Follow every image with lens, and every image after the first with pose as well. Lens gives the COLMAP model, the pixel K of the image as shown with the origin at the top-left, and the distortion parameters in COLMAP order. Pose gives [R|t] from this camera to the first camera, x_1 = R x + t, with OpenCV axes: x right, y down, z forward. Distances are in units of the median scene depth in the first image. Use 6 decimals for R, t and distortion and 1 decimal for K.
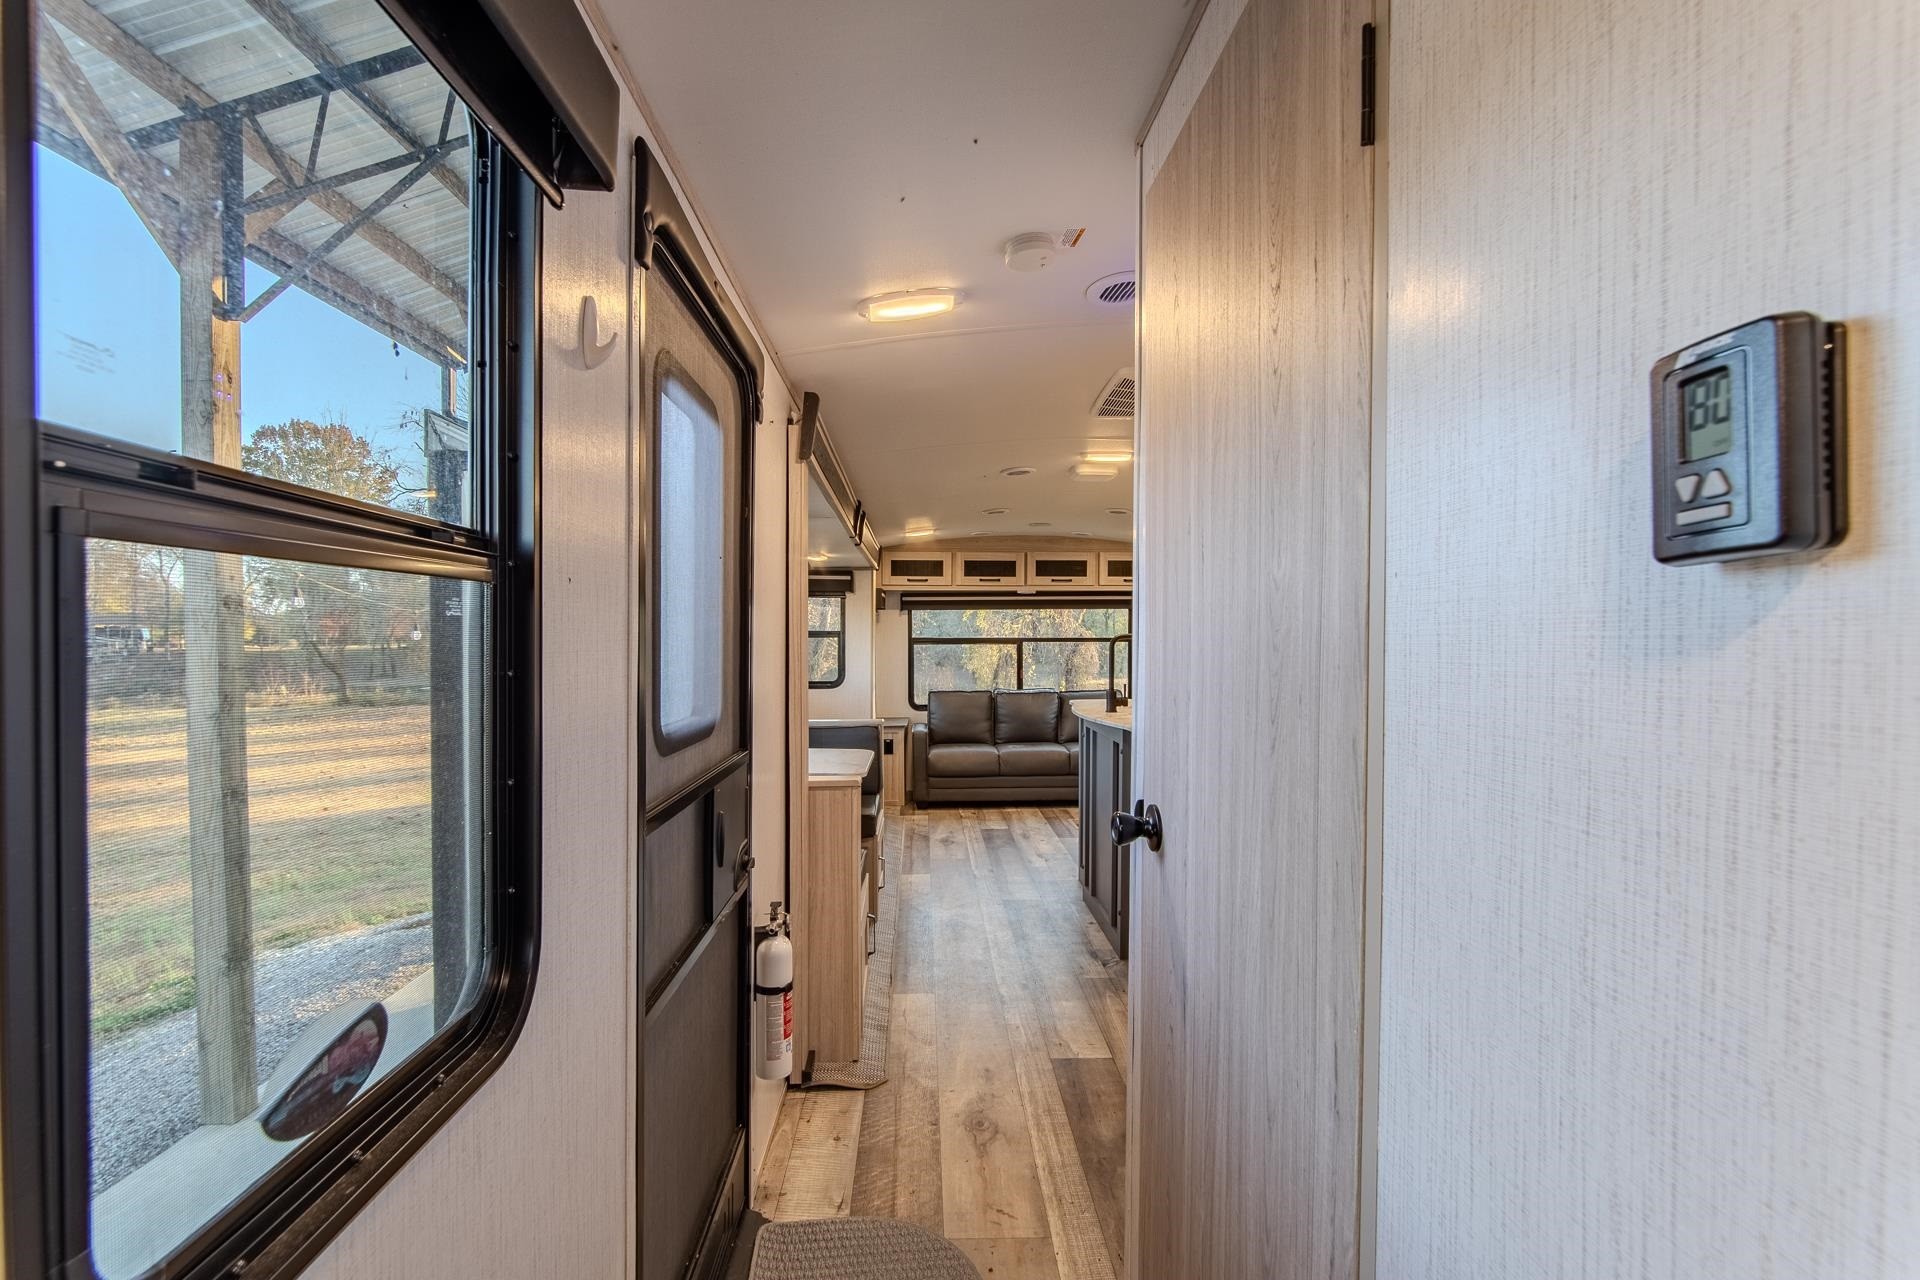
lens RADIAL K [[855.2, 0, 964.3], [0, 855.2, 642.5], [0, 0, 1]] dist [-0.035231, 0.007062]
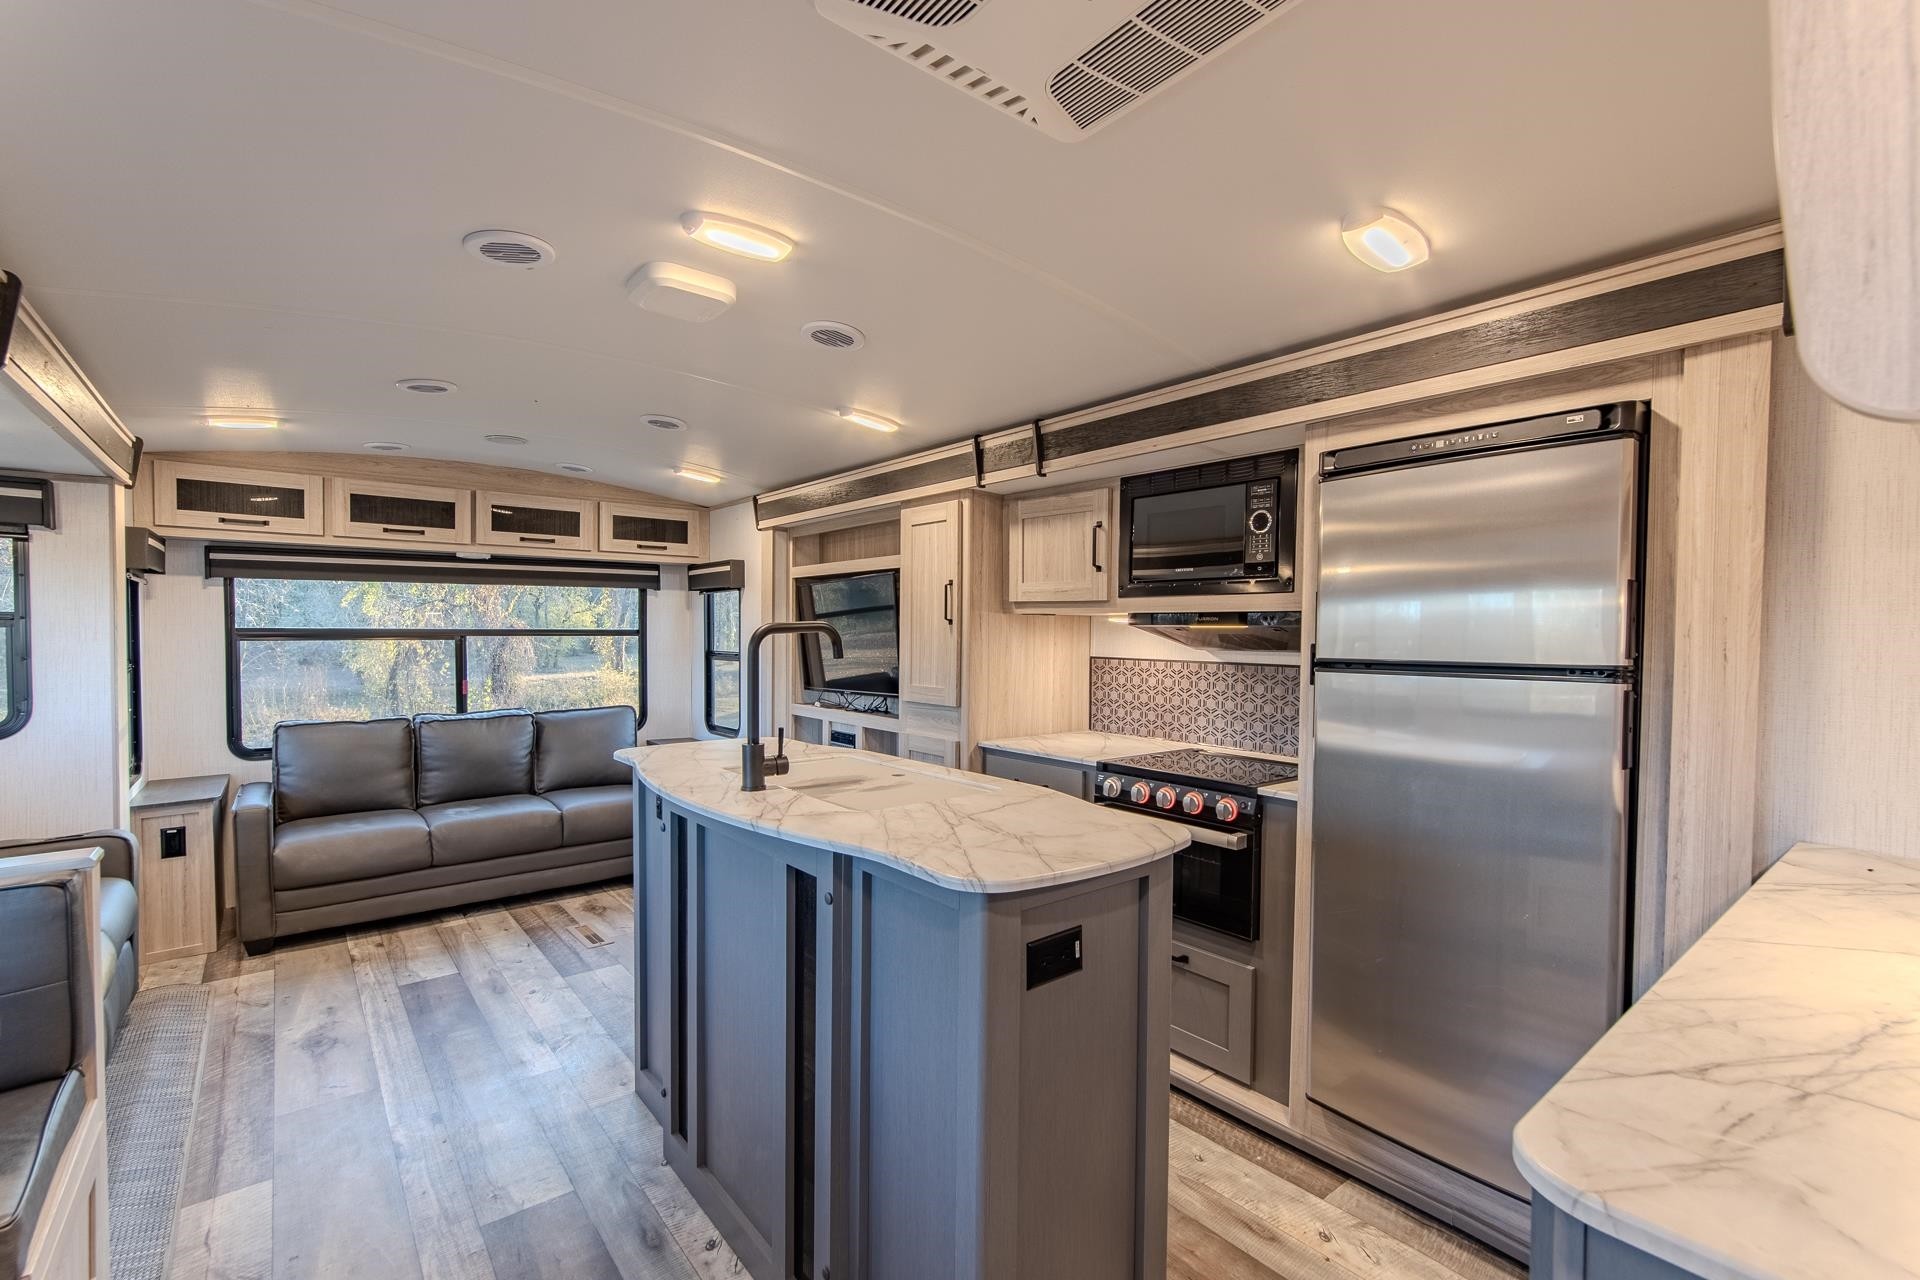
lens RADIAL K [[855.2, 0, 1007.3], [0, 855.2, 651.7], [0, 0, 1]] dist [-0.035231, 0.007062]
pose [[0.785877, -0.011228, 0.618281, -0.002362], [-0.000984, 0.999811, 0.019407, -0.001770], [-0.618382, -0.015860, 0.785718, 0.293468]]
